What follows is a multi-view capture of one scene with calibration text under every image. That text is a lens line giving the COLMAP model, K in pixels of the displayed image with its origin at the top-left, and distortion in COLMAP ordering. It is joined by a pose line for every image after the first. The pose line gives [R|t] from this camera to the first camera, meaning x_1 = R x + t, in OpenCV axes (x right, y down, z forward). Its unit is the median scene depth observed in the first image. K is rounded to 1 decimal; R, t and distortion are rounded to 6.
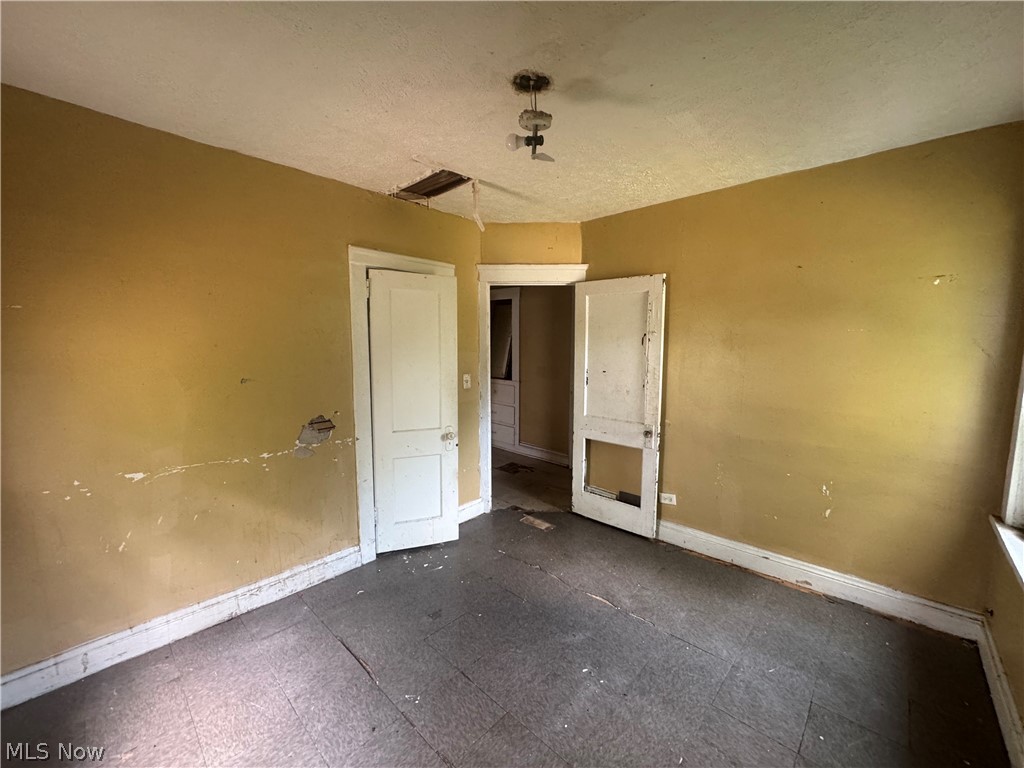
lens RADIAL K [[410.0, 0, 511.1], [0, 410.0, 382.2], [0, 0, 1]] dist [-0.005811, 0.000610]
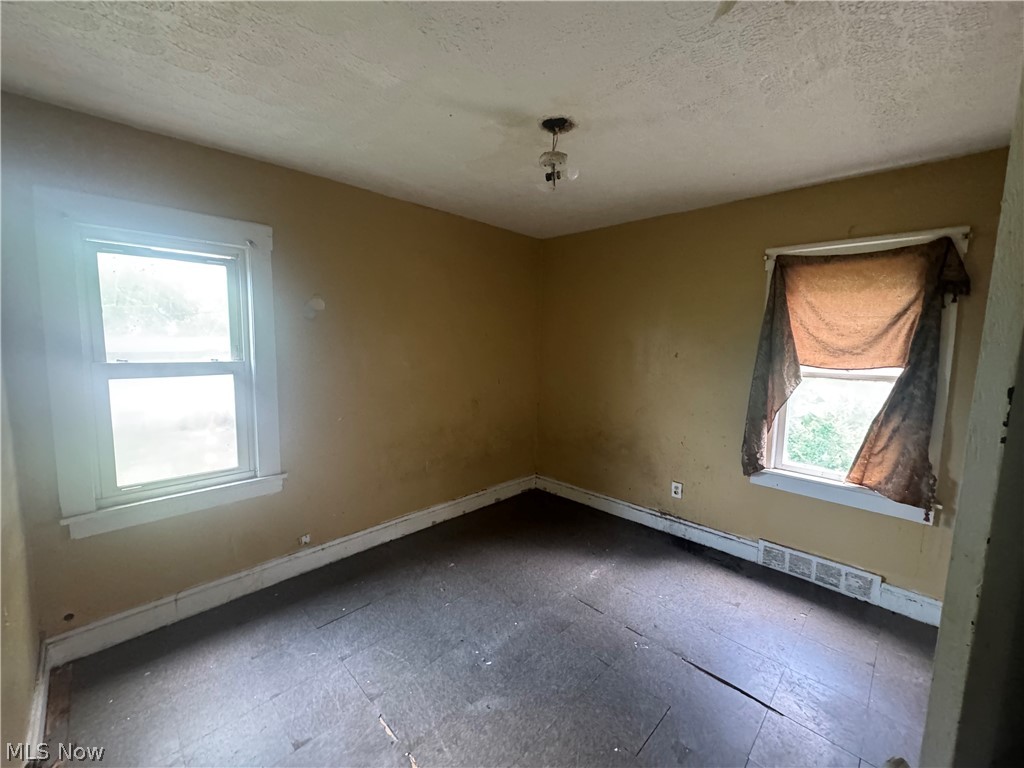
lens RADIAL K [[410.0, 0, 511.7], [0, 410.0, 382.7], [0, 0, 1]] dist [-0.005811, 0.000610]
pose [[-0.999598, -0.018335, 0.021604, 0.124470], [-0.013316, 0.976957, 0.213022, -0.225528], [-0.025012, 0.212649, -0.976809, 2.022374]]
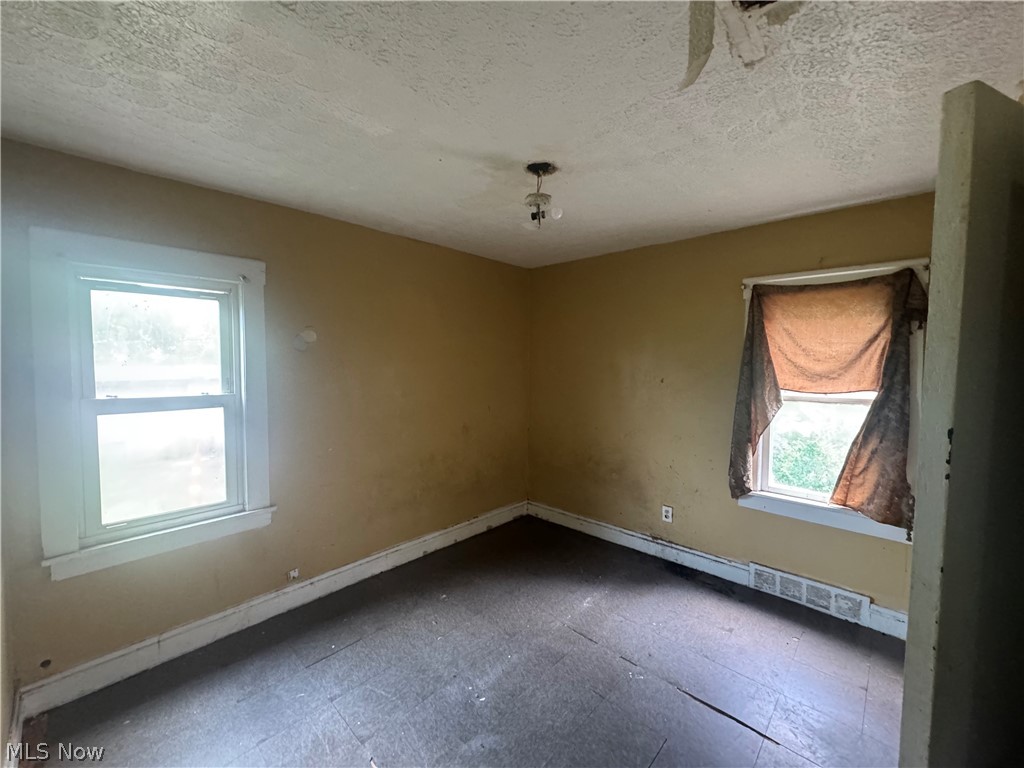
lens RADIAL K [[410.0, 0, 511.5], [0, 410.0, 382.6], [0, 0, 1]] dist [-0.005811, 0.000610]
pose [[-0.999996, -0.002834, -0.000964, 0.122524], [-0.002951, 0.987288, 0.158916, -0.251615], [0.000501, 0.158918, -0.987292, 2.043350]]
